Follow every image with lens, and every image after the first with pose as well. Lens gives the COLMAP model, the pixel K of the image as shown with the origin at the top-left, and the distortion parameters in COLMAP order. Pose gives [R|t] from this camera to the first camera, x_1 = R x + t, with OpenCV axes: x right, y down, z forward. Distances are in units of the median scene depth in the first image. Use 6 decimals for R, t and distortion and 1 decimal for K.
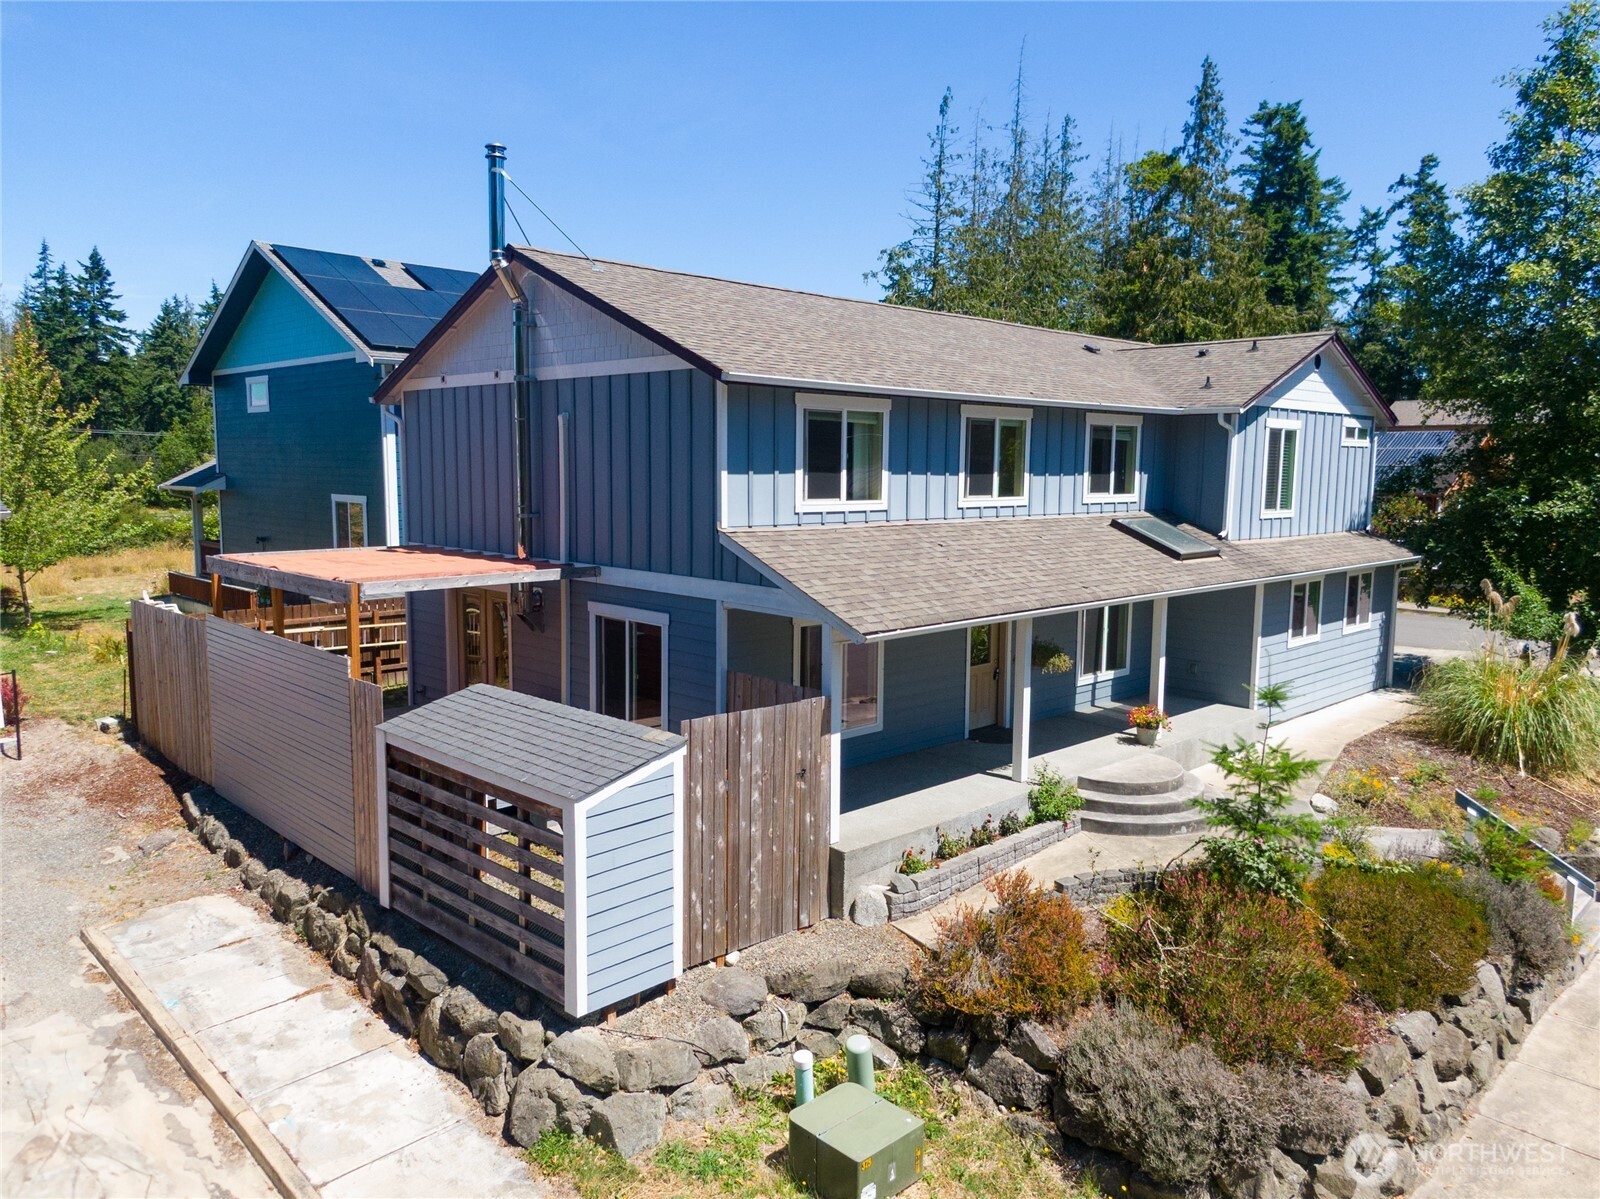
lens RADIAL K [[1163.6, 0, 800.0], [0, 1163.6, 599.5], [0, 0, 1]] dist [0.017381, -0.000882]
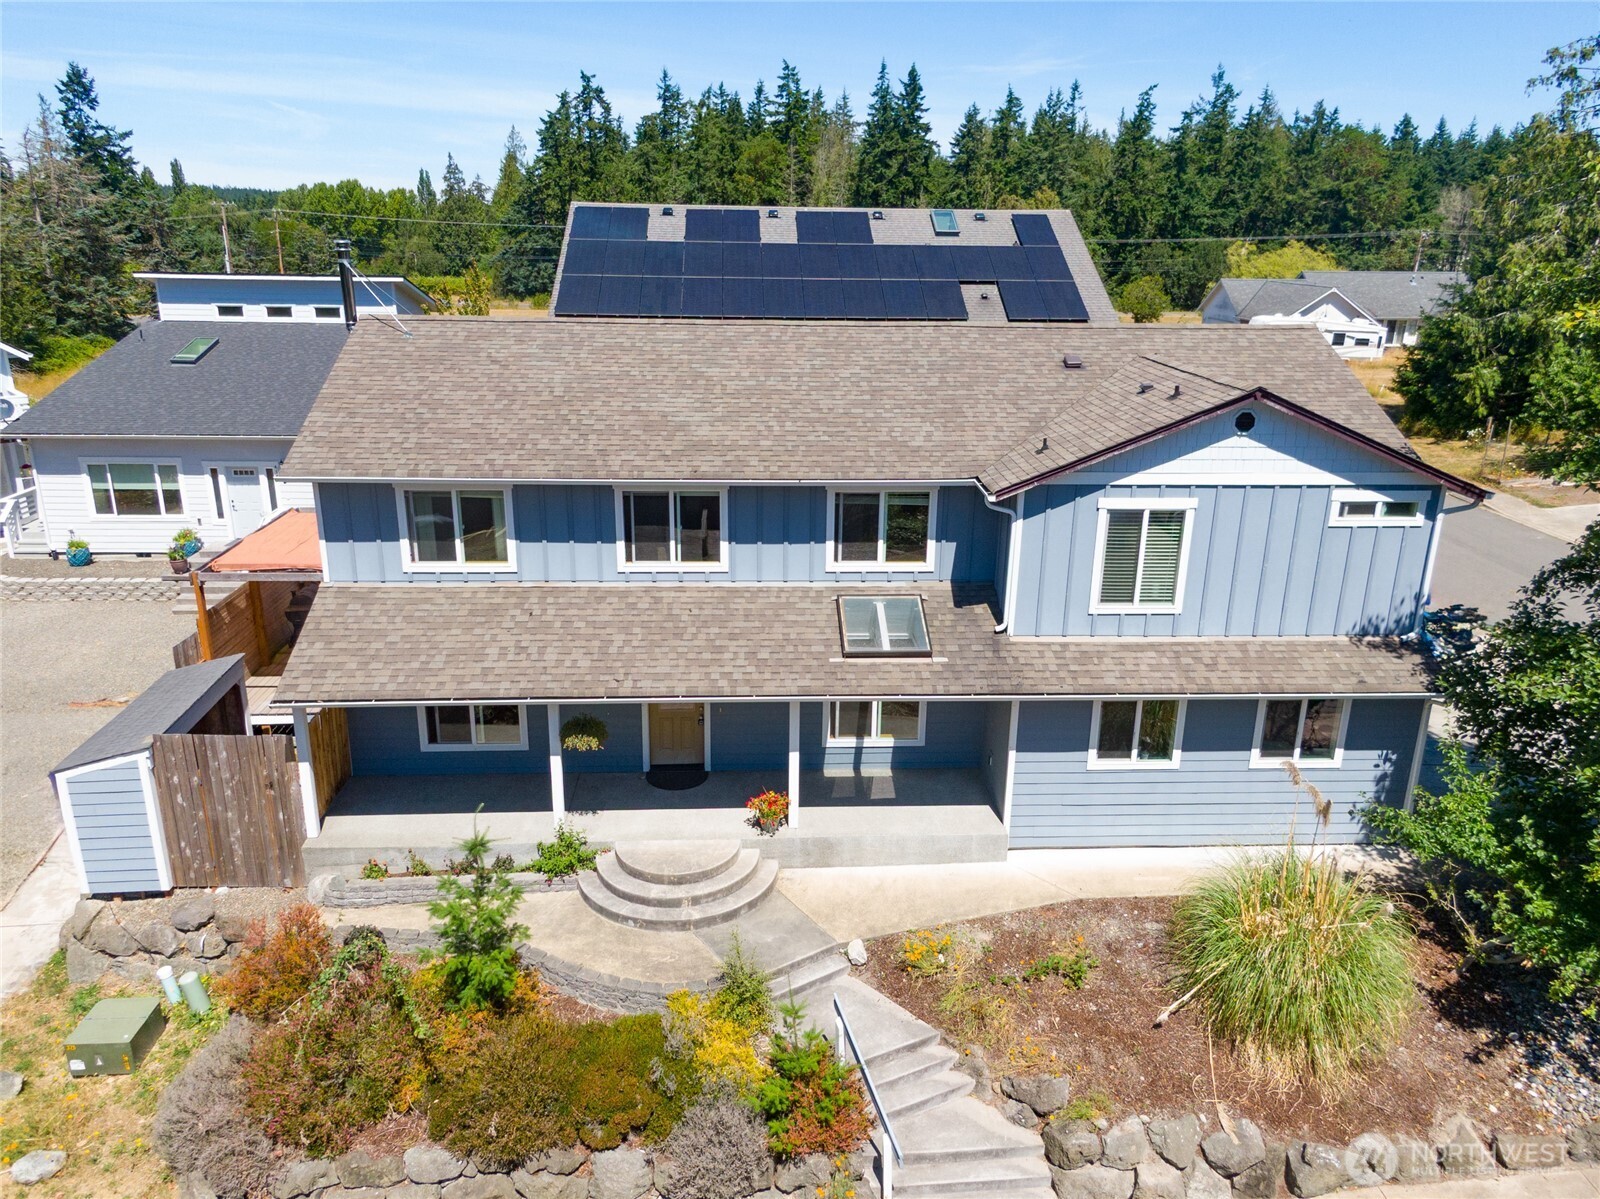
lens RADIAL K [[1163.6, 0, 800.0], [0, 1163.6, 599.5], [0, 0, 1]] dist [0.017381, -0.000882]
pose [[0.749150, 0.206456, -0.629405, 0.792191], [-0.082861, 0.971932, 0.220185, -0.255508], [0.657198, -0.112798, 0.745230, 0.252453]]
